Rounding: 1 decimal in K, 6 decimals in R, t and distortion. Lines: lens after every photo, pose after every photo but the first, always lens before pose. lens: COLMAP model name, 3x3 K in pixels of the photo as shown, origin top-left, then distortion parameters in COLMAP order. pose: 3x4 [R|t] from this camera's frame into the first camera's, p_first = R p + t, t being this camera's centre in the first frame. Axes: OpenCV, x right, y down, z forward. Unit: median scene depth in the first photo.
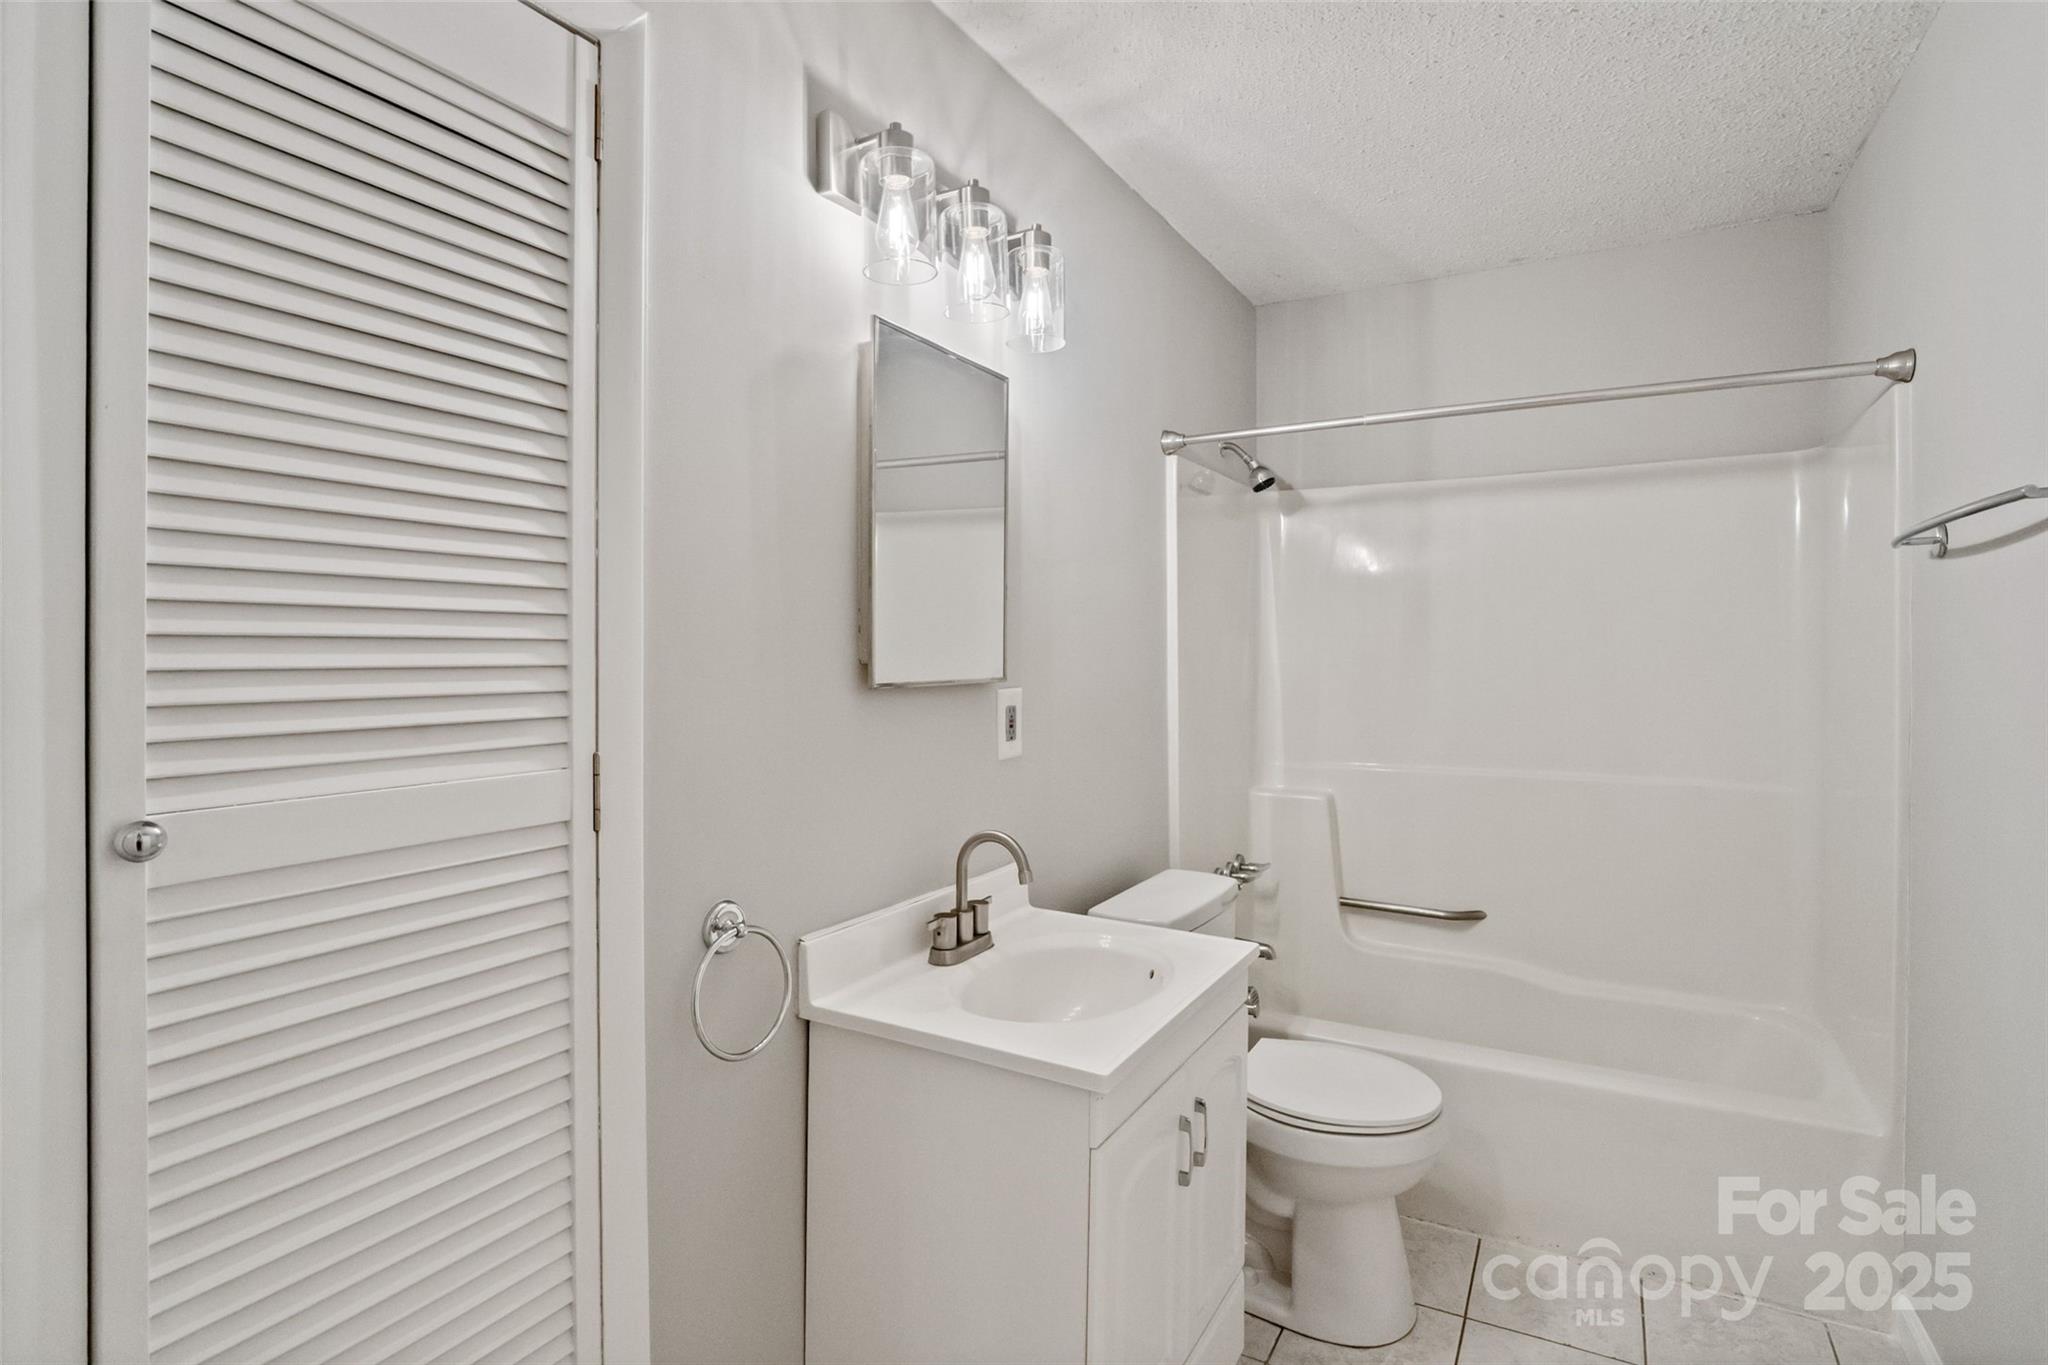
lens RADIAL K [[1028.0, 0, 1030.1], [0, 1028.0, 669.1], [0, 0, 1]] dist [-0.013892, -0.000360]
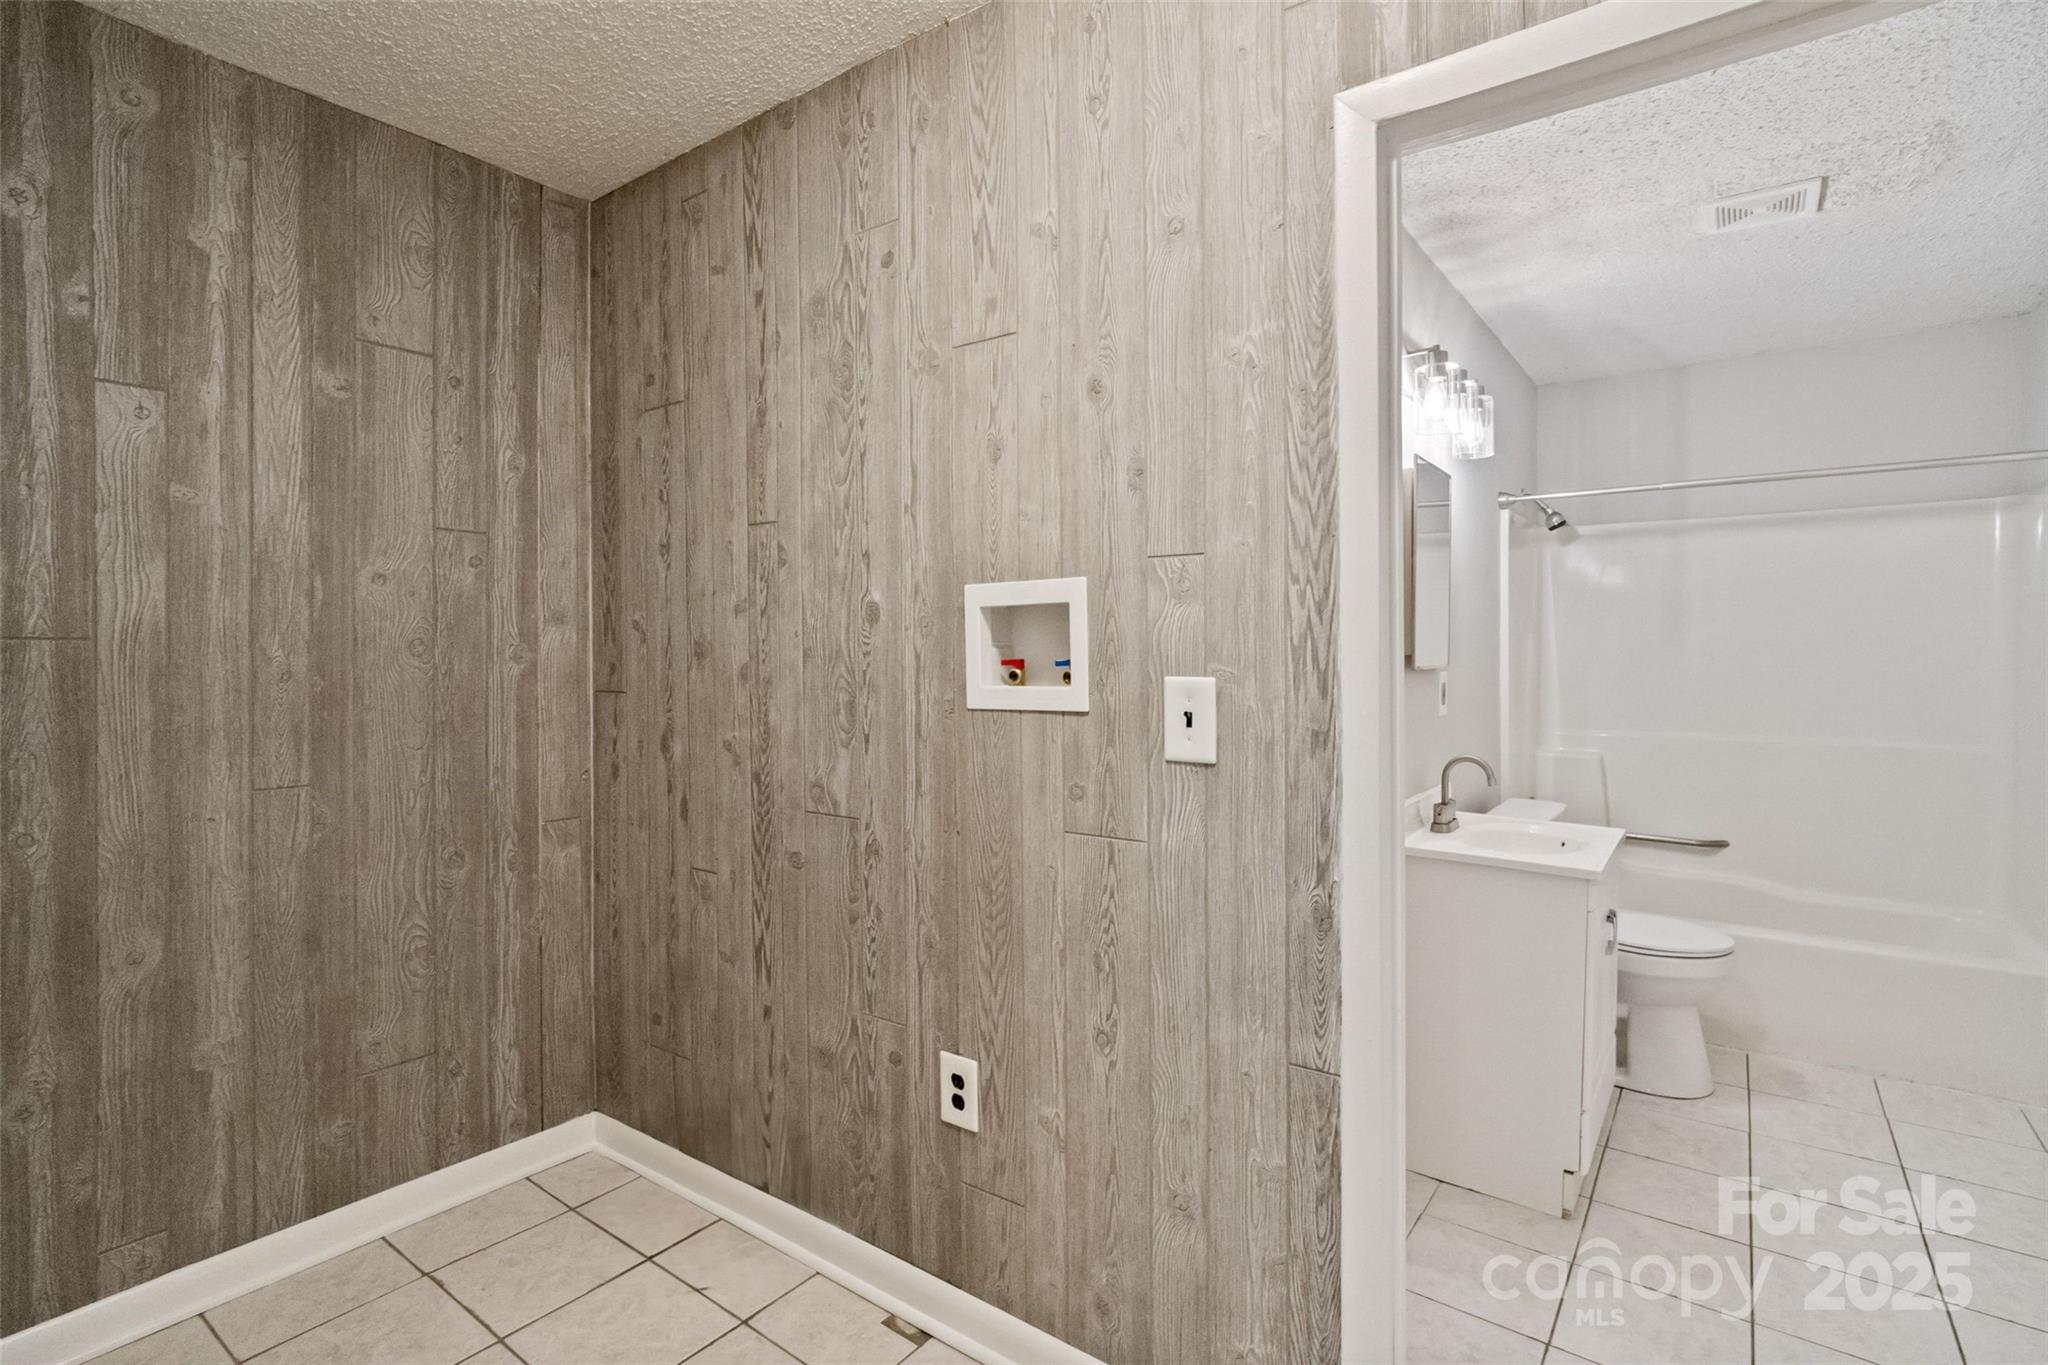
lens RADIAL K [[974.8, 0, 1016.1], [0, 974.8, 678.5], [0, 0, 1]] dist [-0.006190, 0.000644]
pose [[0.991520, 0.003073, -0.129916, -0.318319], [-0.001202, 0.999894, 0.014478, 0.005524], [0.129947, -0.014199, 0.991419, -0.380875]]
